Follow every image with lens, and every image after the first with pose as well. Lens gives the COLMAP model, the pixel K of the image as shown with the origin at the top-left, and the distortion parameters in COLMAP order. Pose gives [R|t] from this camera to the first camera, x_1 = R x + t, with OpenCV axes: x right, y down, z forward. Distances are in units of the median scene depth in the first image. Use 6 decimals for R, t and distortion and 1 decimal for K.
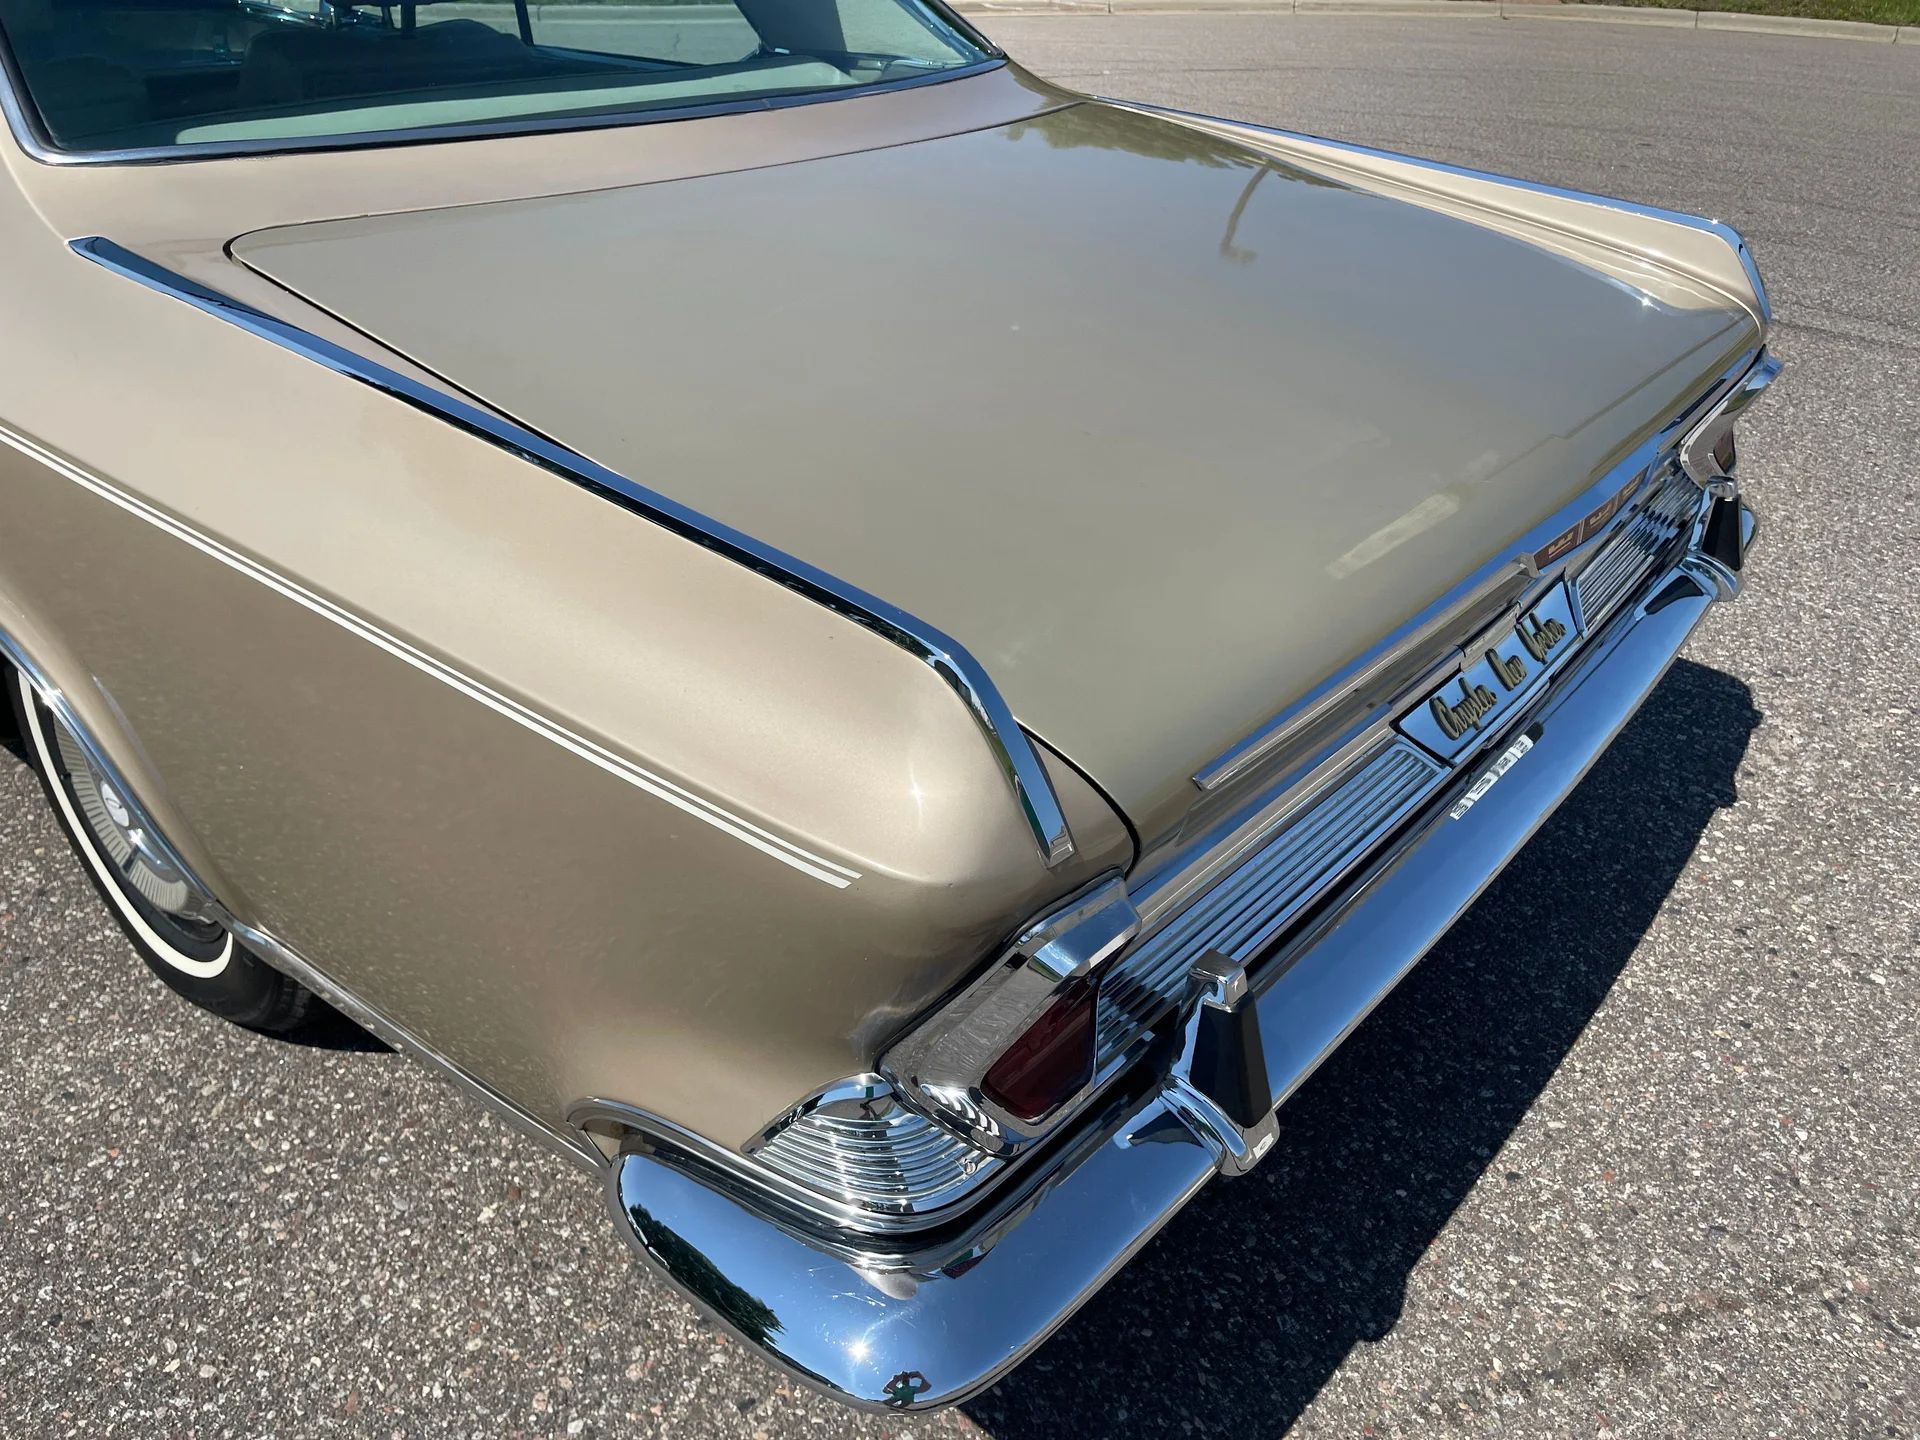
lens RADIAL K [[1371.3, 0, 1033.9], [0, 1371.3, 677.9], [0, 0, 1]] dist [0.086086, -0.103987]
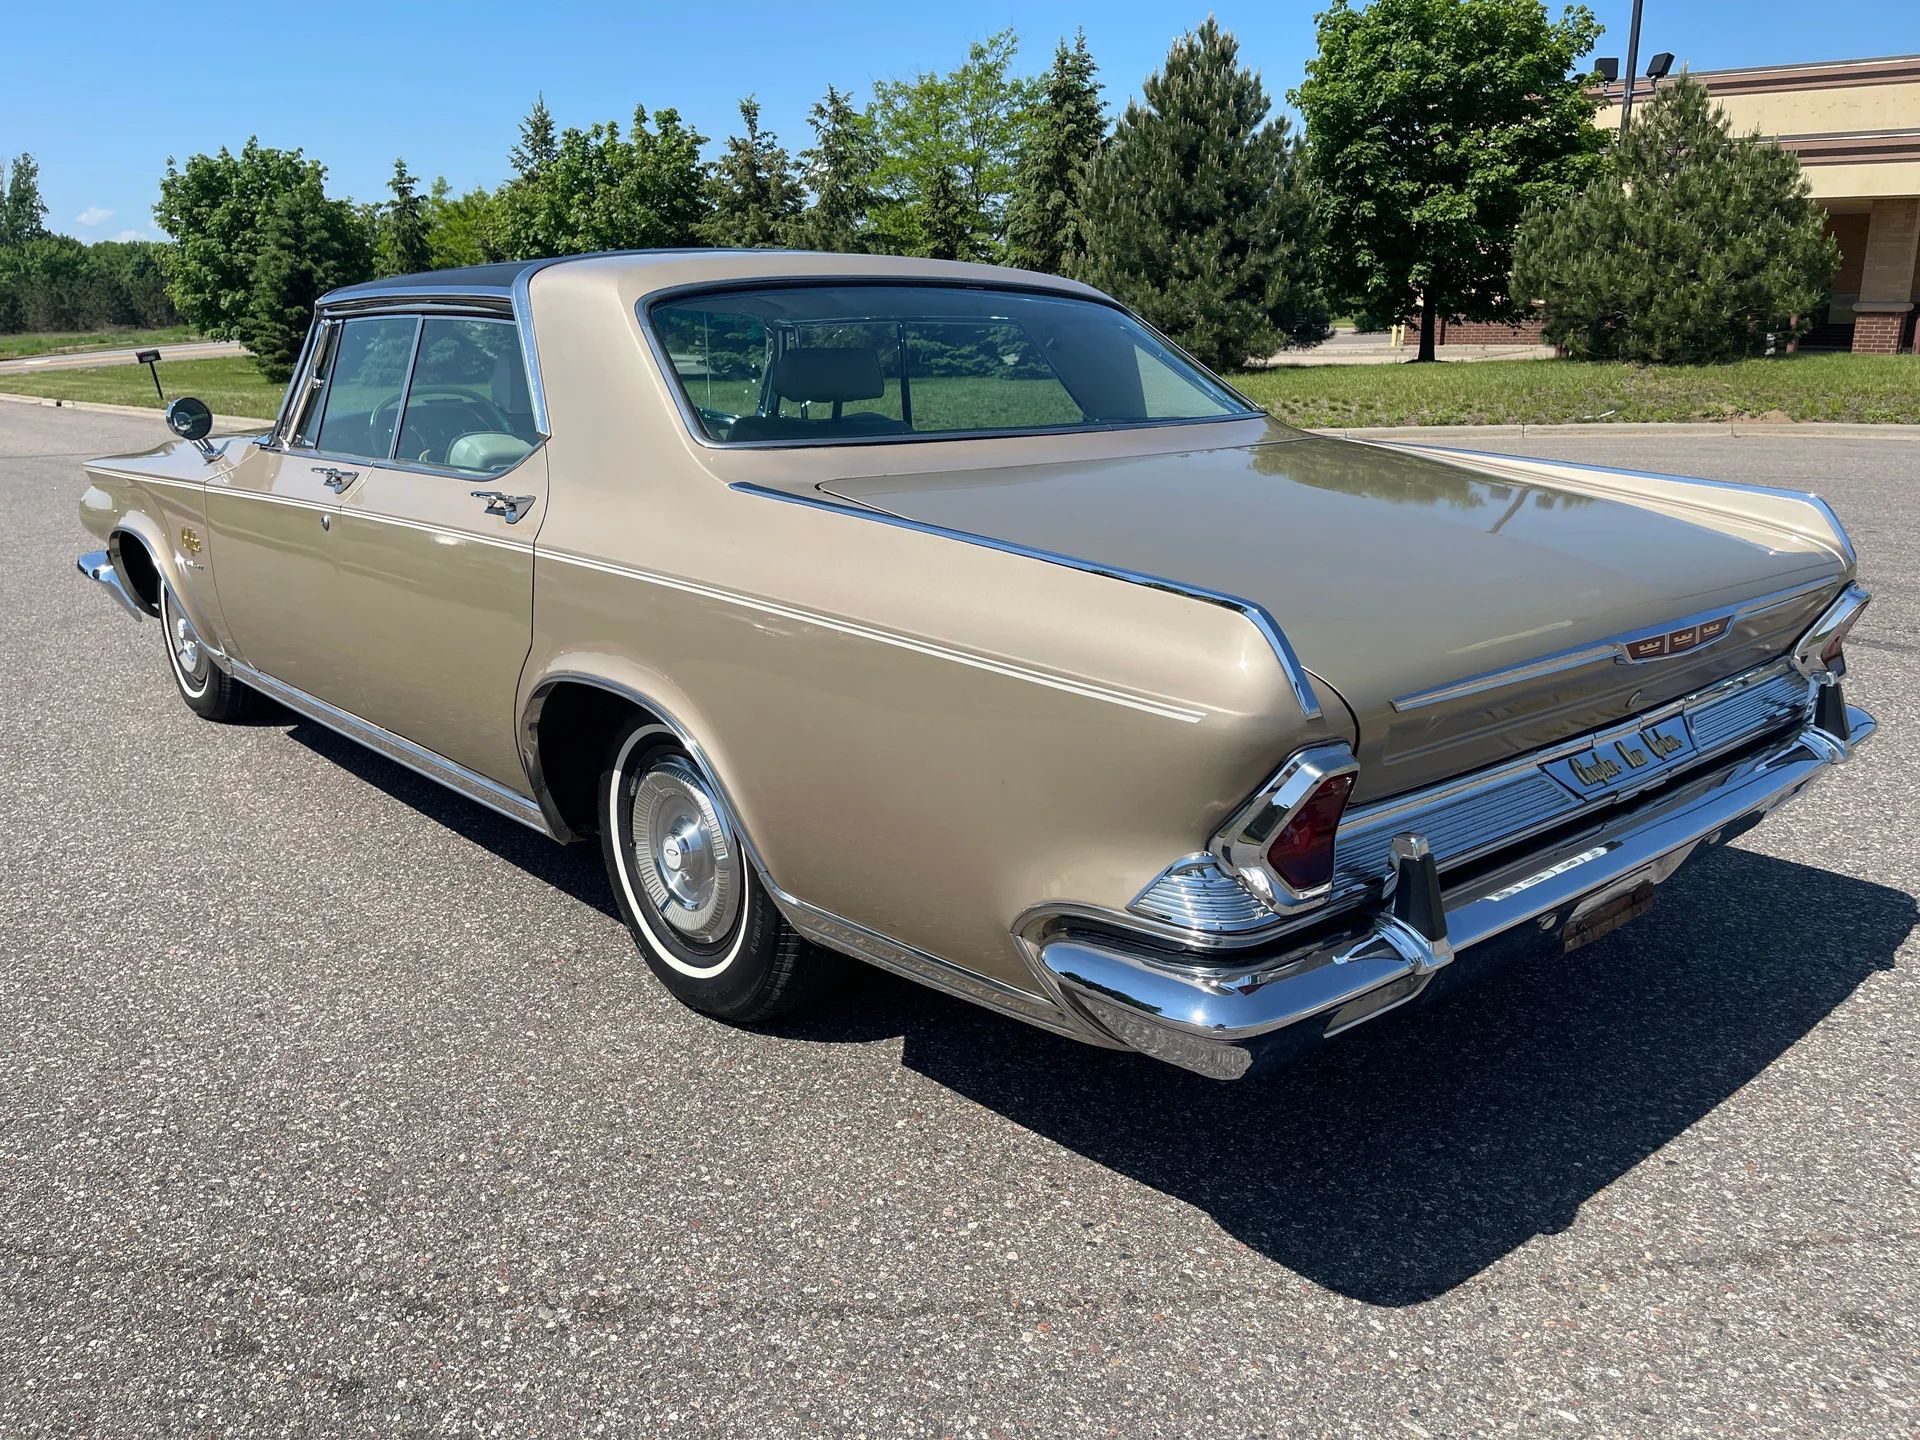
lens RADIAL K [[1460.5, 0, 1006.2], [0, 1460.5, 722.8], [0, 0, 1]] dist [0.082907, -0.140066]
pose [[0.984769, 0.007321, -0.173711, -0.025660], [-0.054075, 0.962458, -0.265990, 0.384370], [0.165242, 0.271332, 0.948195, -0.528913]]
